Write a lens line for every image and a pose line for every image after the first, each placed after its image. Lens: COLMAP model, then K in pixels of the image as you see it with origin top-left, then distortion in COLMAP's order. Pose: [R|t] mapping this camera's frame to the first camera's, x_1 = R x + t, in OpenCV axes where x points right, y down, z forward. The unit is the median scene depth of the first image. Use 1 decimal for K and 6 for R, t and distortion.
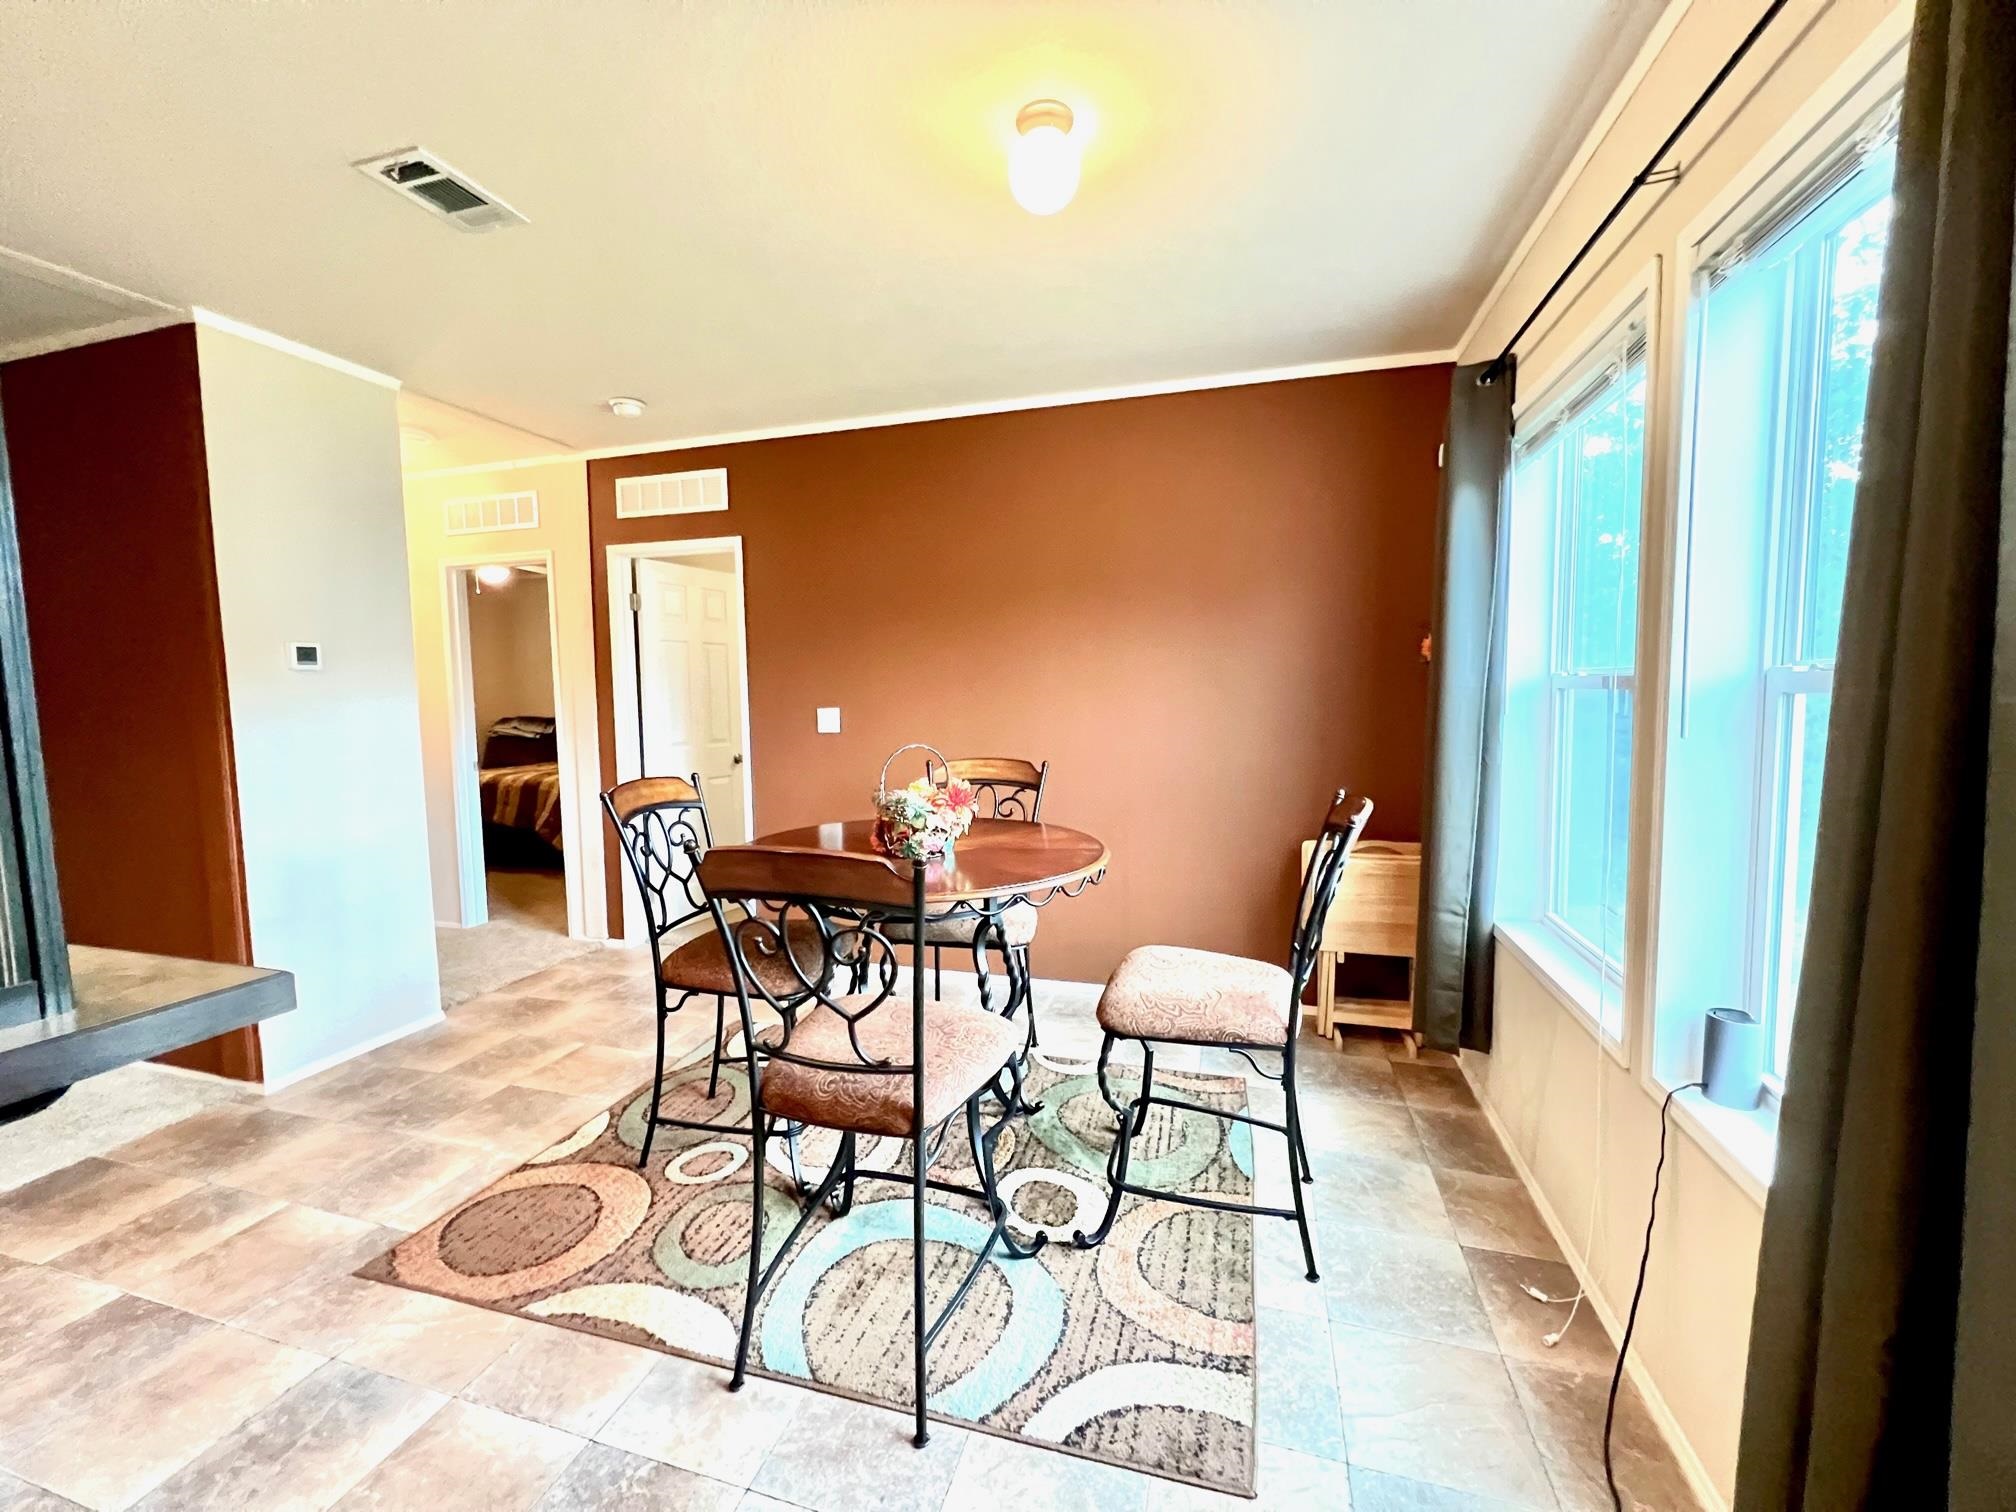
lens RADIAL K [[809.2, 0, 1005.9], [0, 809.2, 751.6], [0, 0, 1]] dist [0.000803, -0.000011]
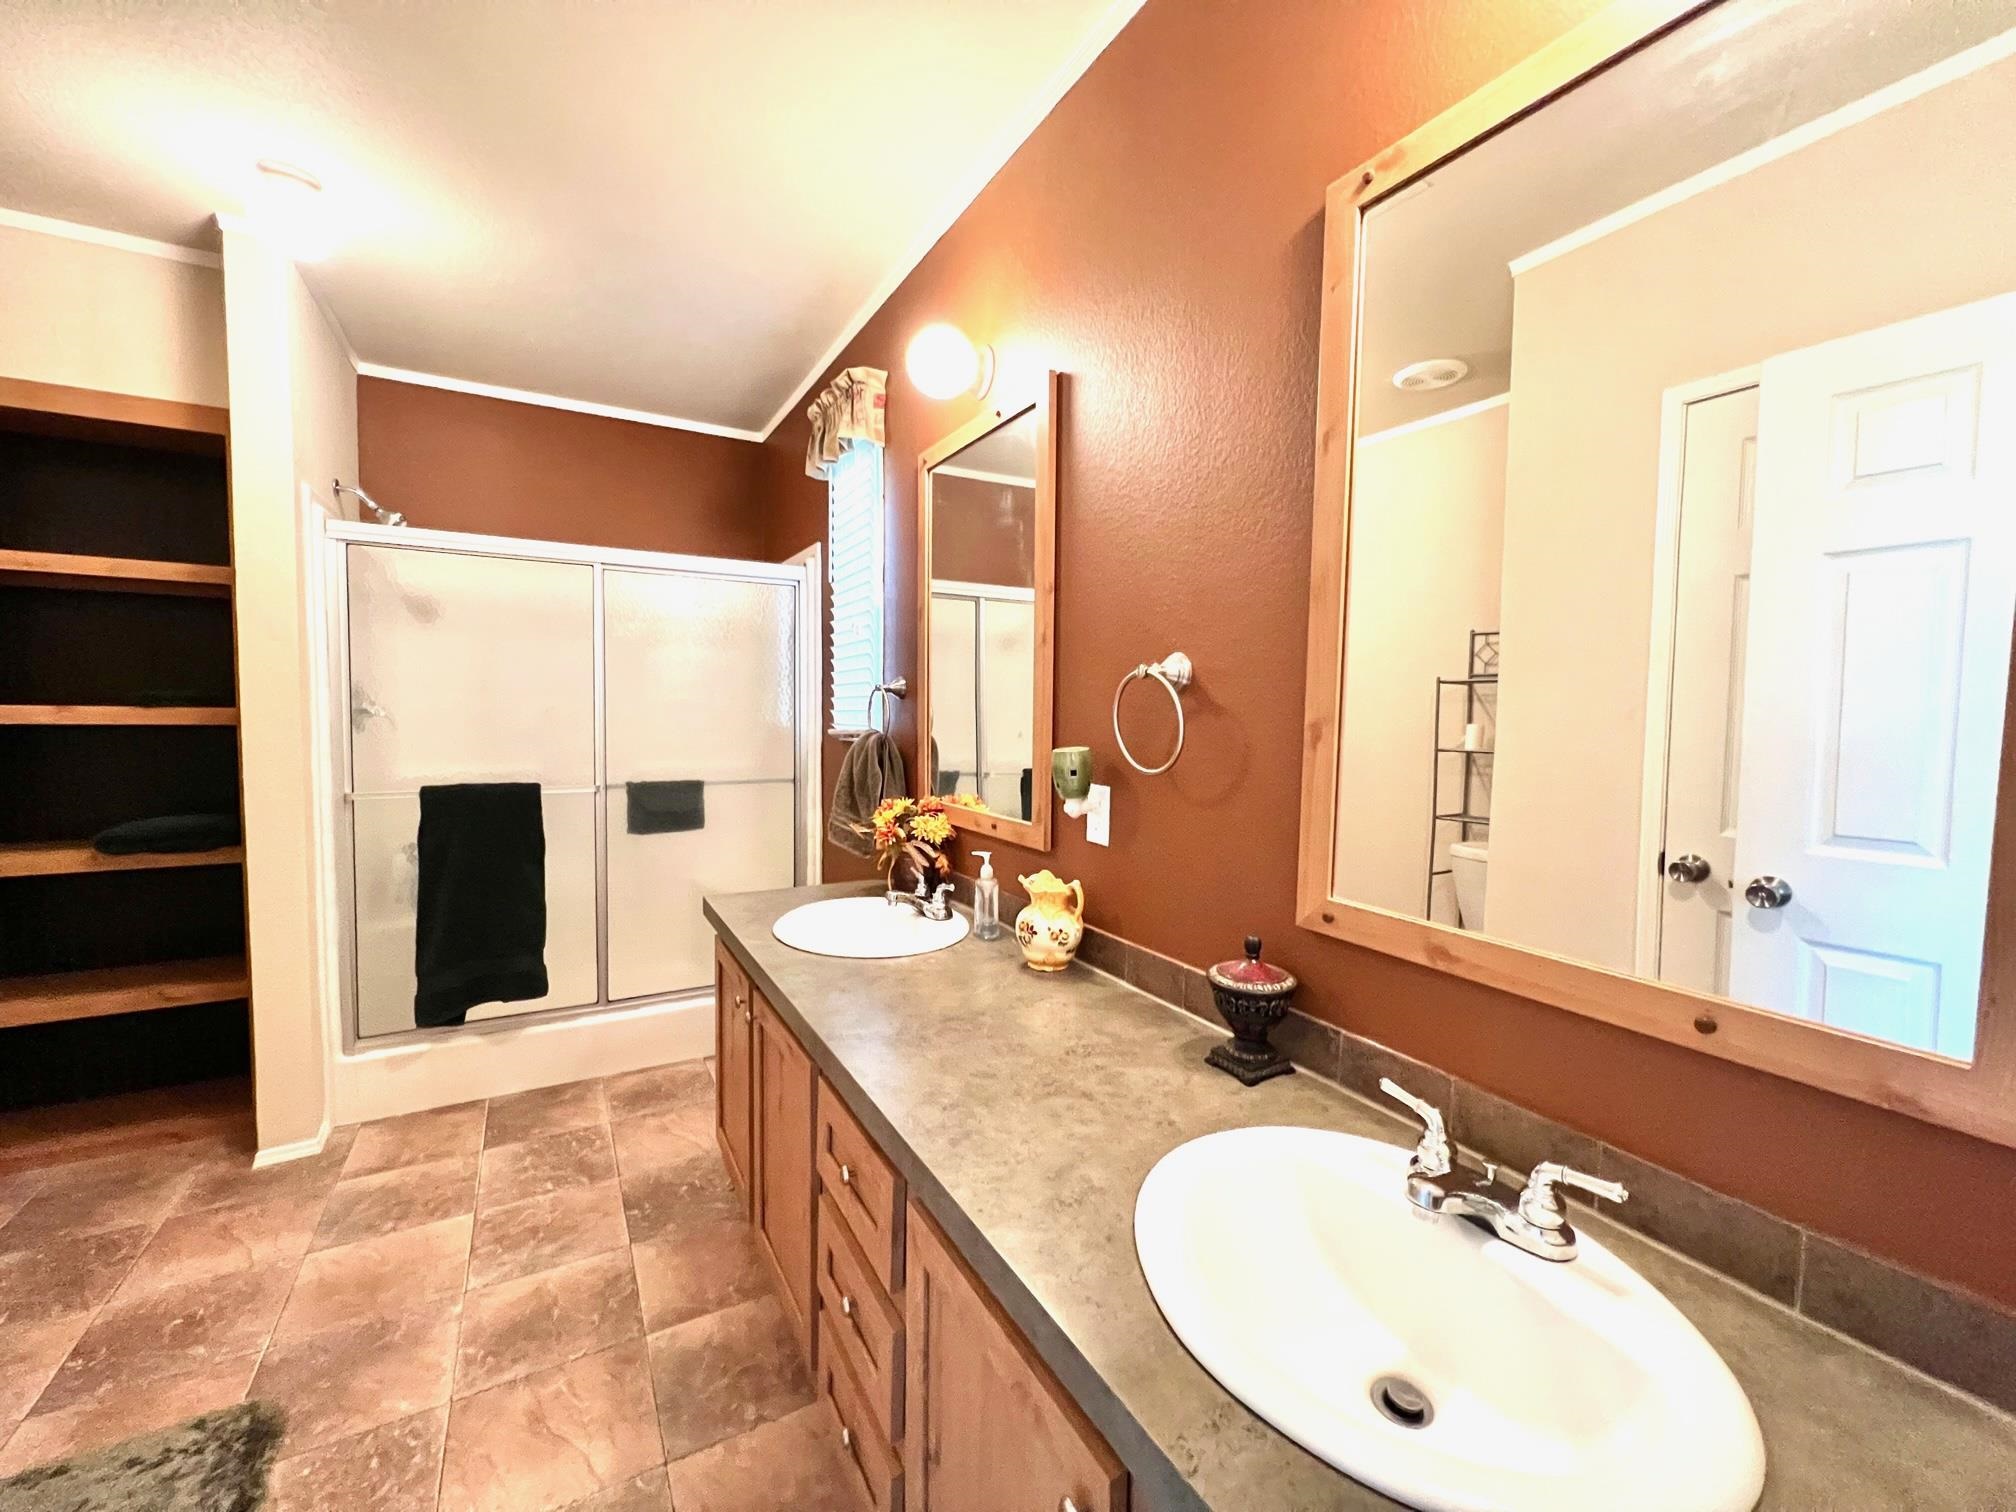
lens RADIAL K [[809.2, 0, 1005.9], [0, 809.2, 751.6], [0, 0, 1]] dist [0.000803, -0.000011]
pose [[-0.722329, -0.027389, 0.691007, -0.961189], [0.055891, 0.993635, 0.097808, -0.015617], [-0.689288, 0.109271, -0.716200, 0.744977]]
